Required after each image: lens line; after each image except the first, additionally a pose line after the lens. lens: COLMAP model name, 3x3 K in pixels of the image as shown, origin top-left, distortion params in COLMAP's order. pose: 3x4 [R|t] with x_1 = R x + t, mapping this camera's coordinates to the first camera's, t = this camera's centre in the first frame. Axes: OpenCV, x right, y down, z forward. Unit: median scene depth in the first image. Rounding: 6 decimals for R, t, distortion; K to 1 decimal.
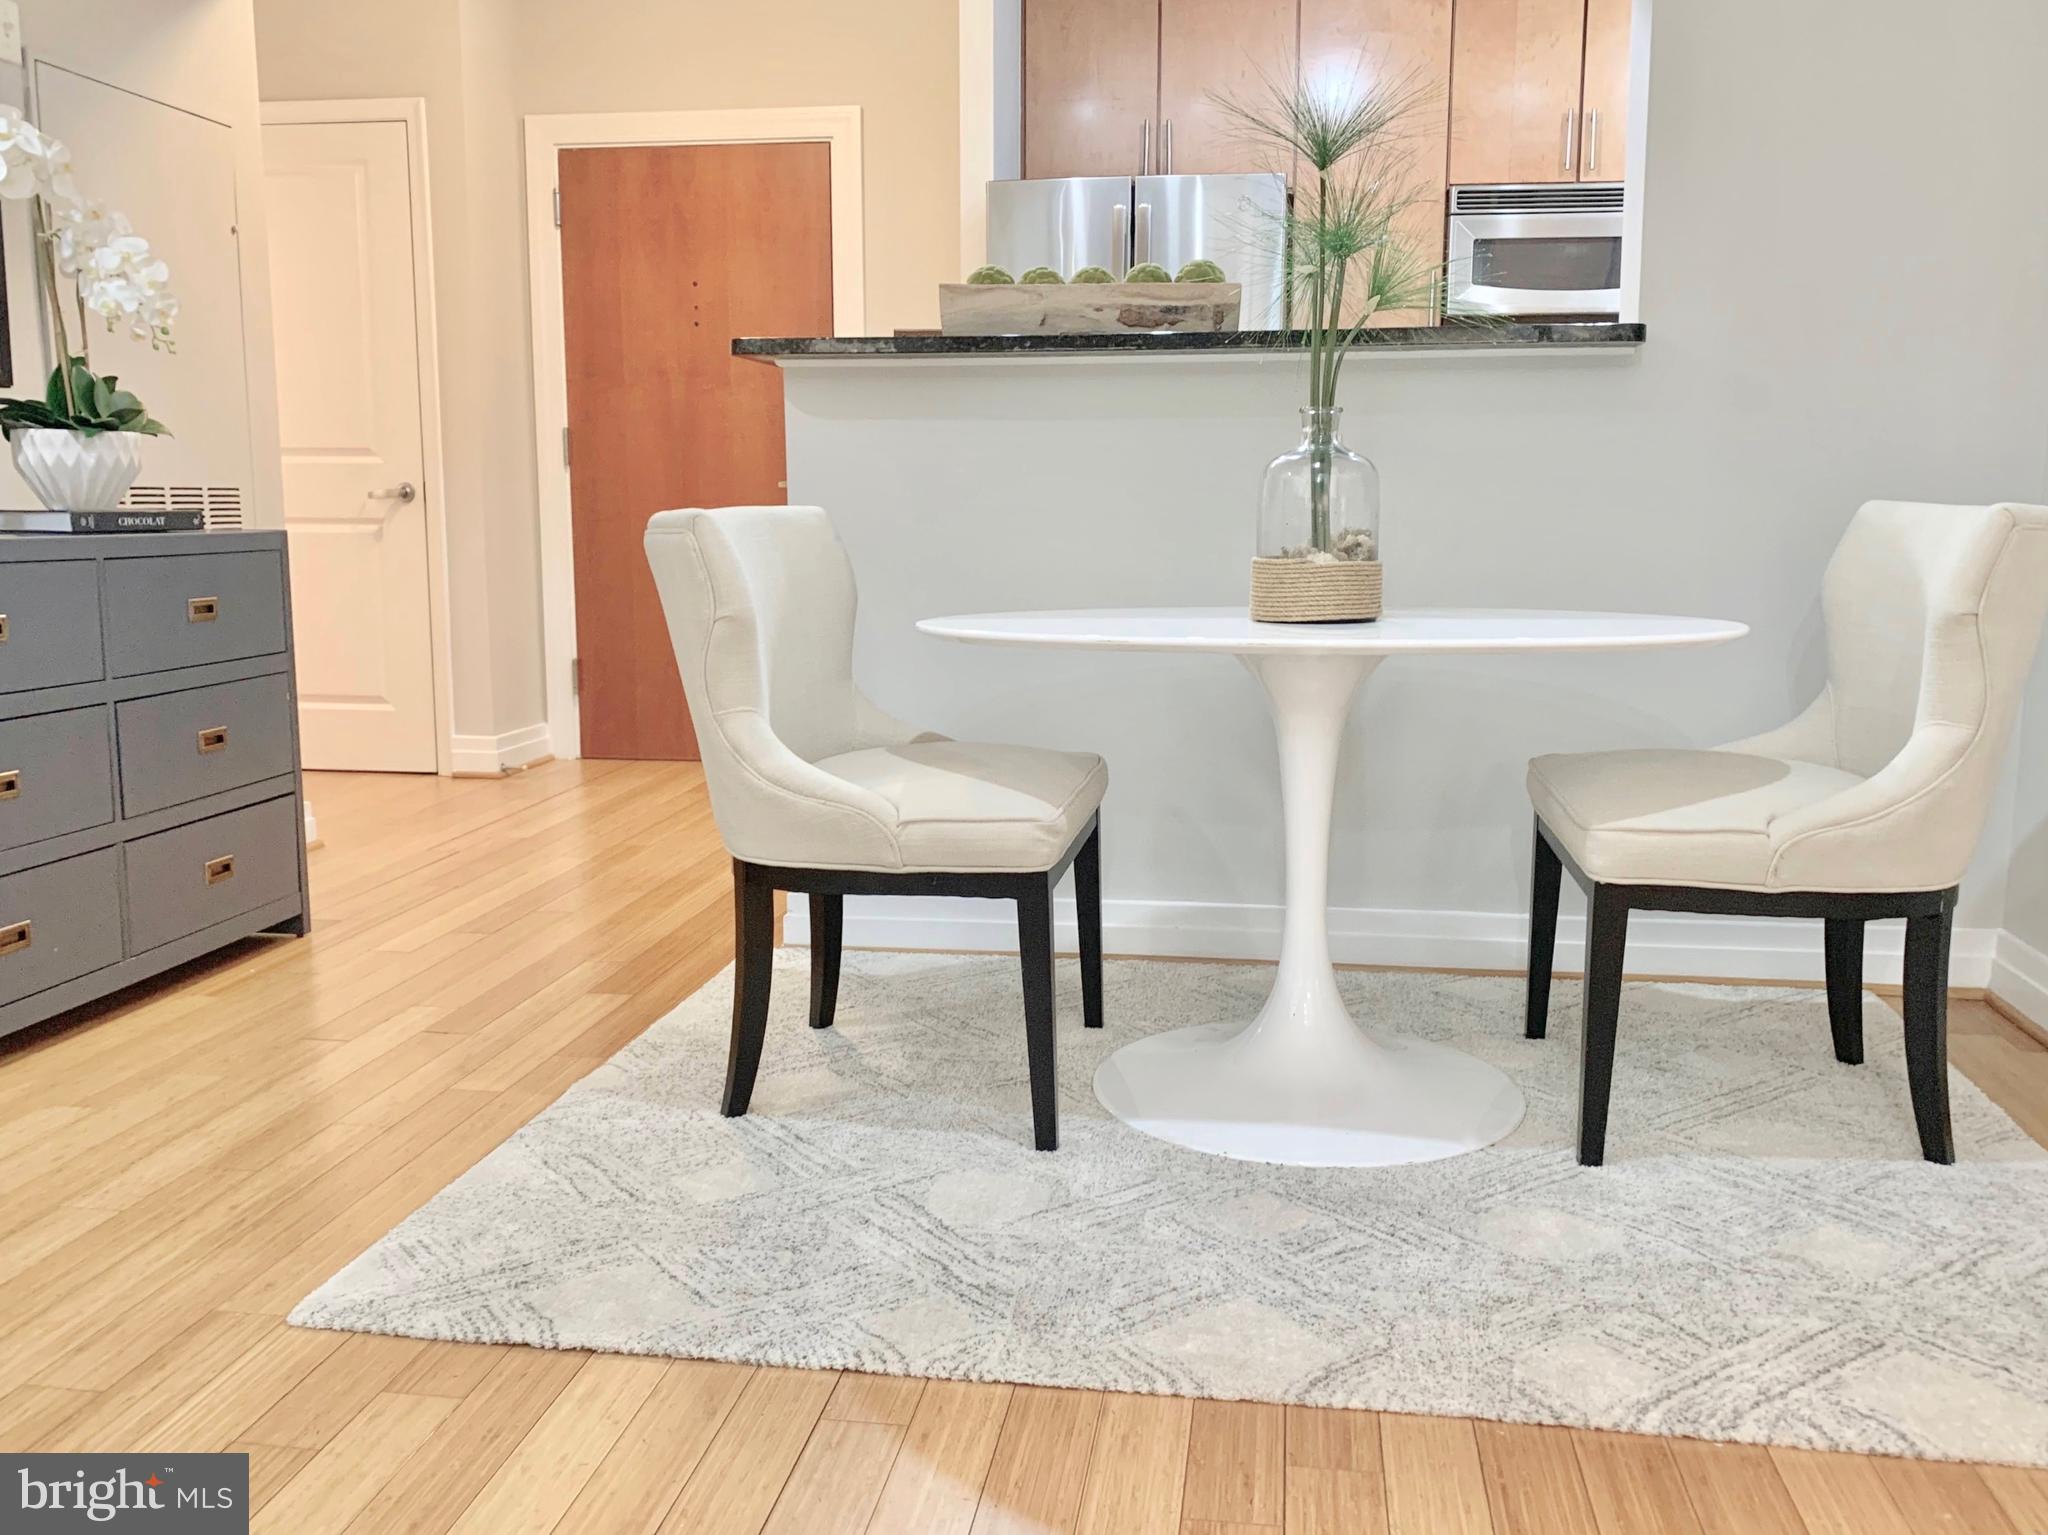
lens RADIAL K [[1567.3, 0, 1021.5], [0, 1567.3, 775.0], [0, 0, 1]] dist [0.029926, -0.027016]
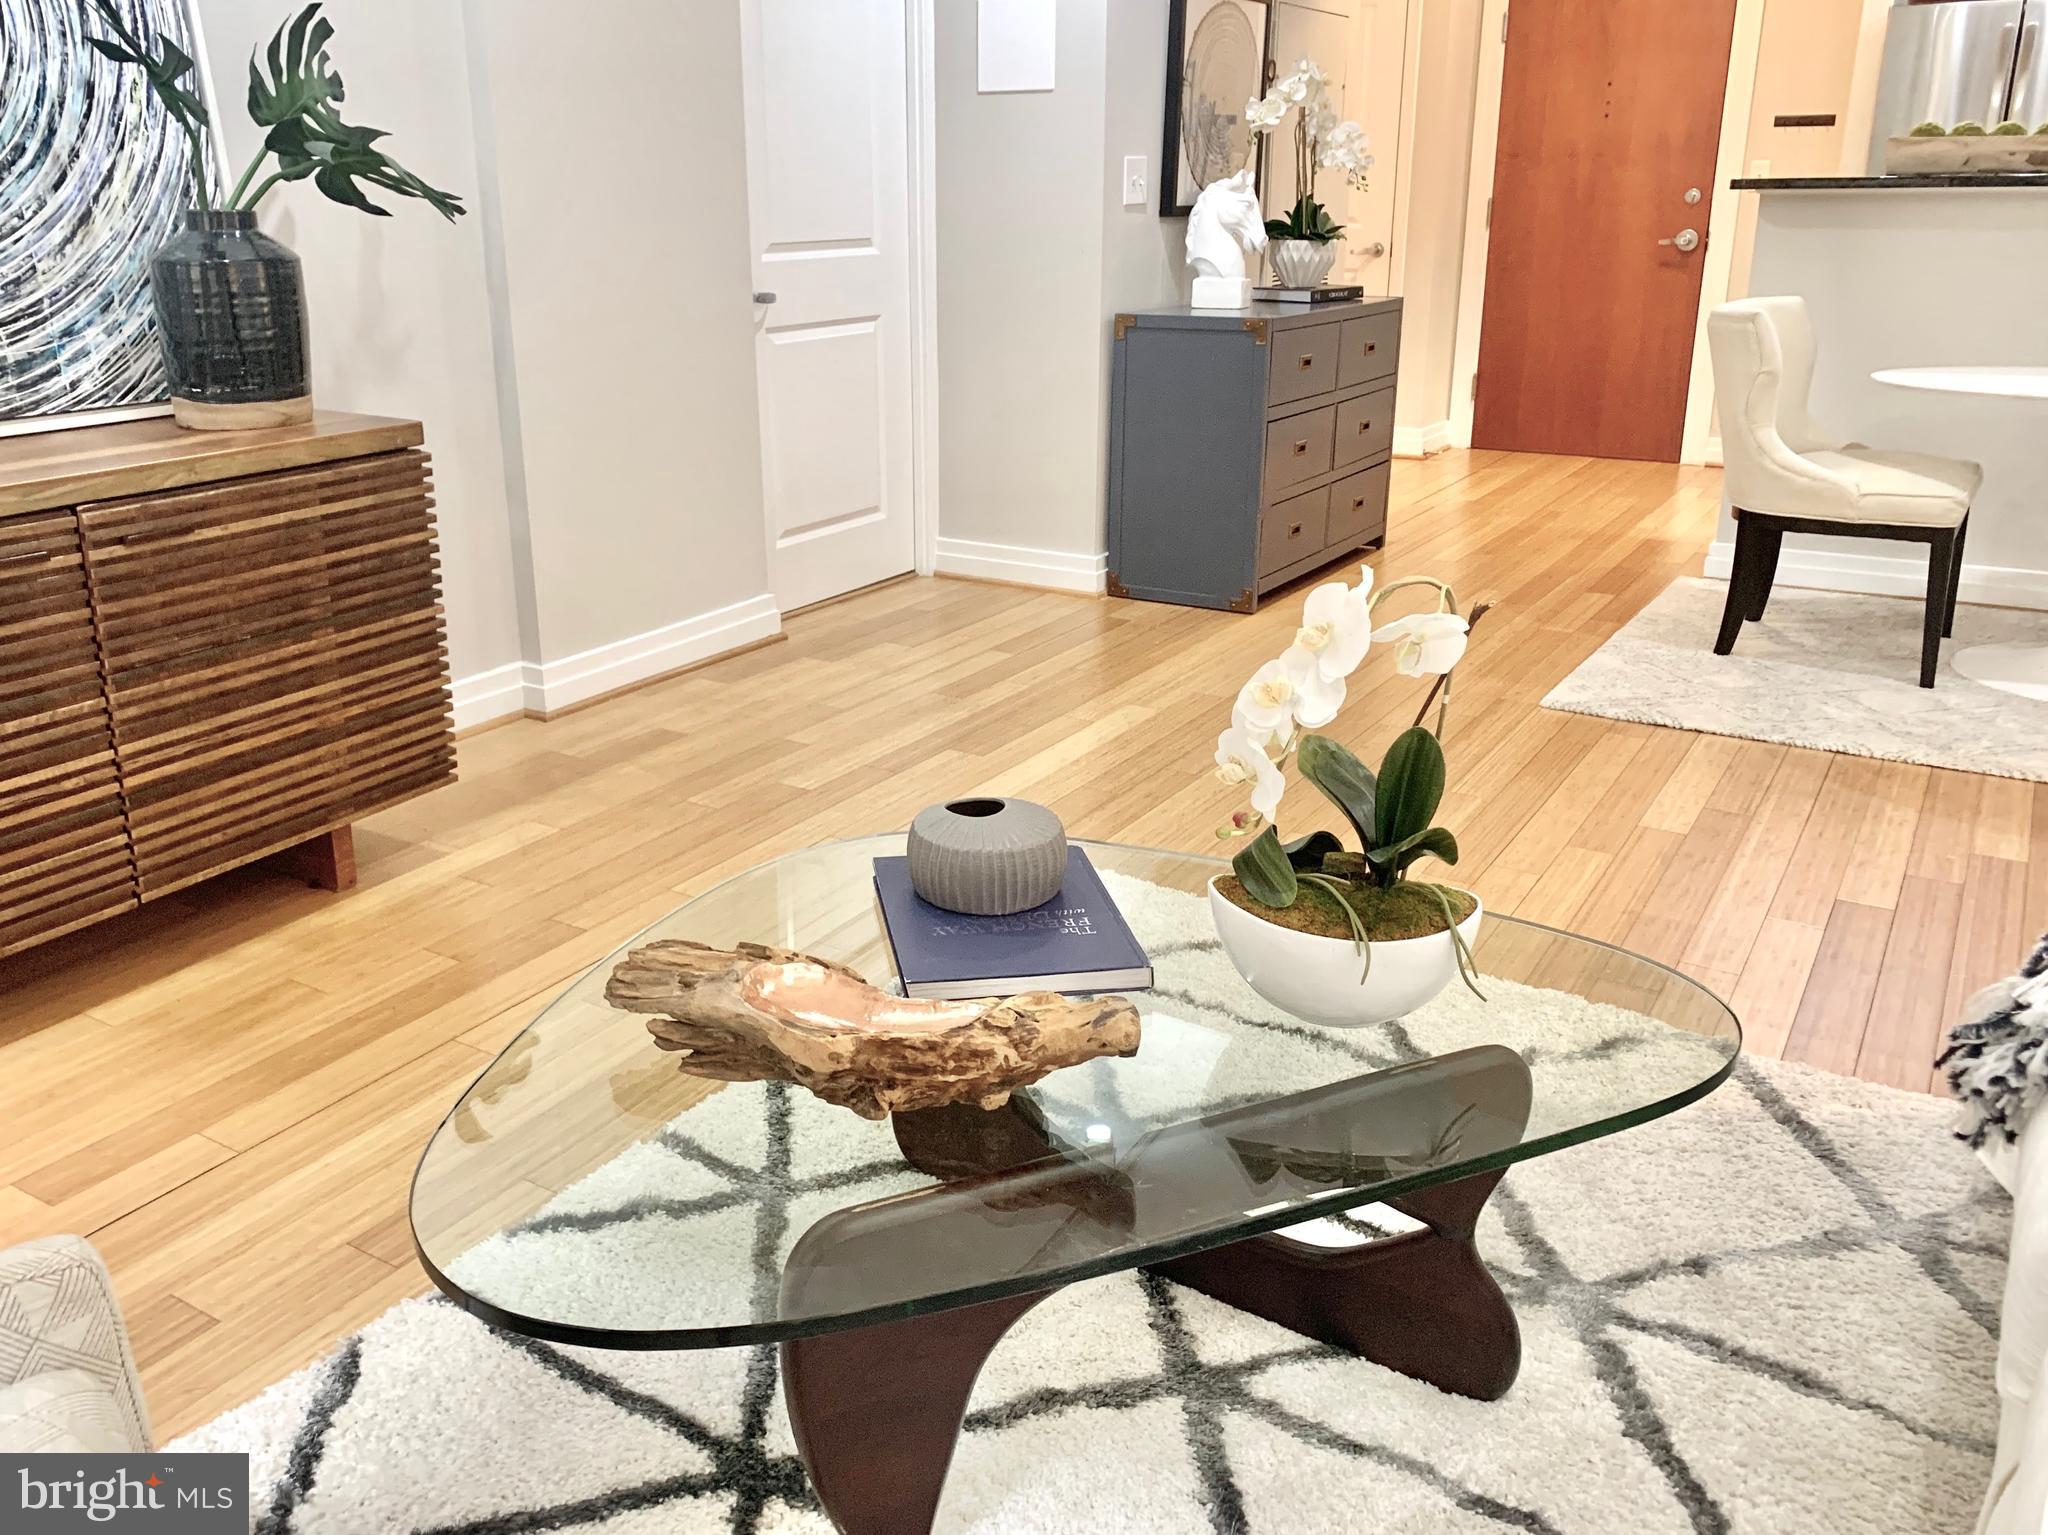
lens RADIAL K [[1567.3, 0, 1017.0], [0, 1567.3, 710.6], [0, 0, 1]] dist [0.029926, -0.027016]
pose [[0.922265, 0.116113, -0.368706, -0.213346], [-0.059370, 0.985051, 0.161709, 0.030655], [0.381971, -0.127248, 0.915372, -0.804288]]
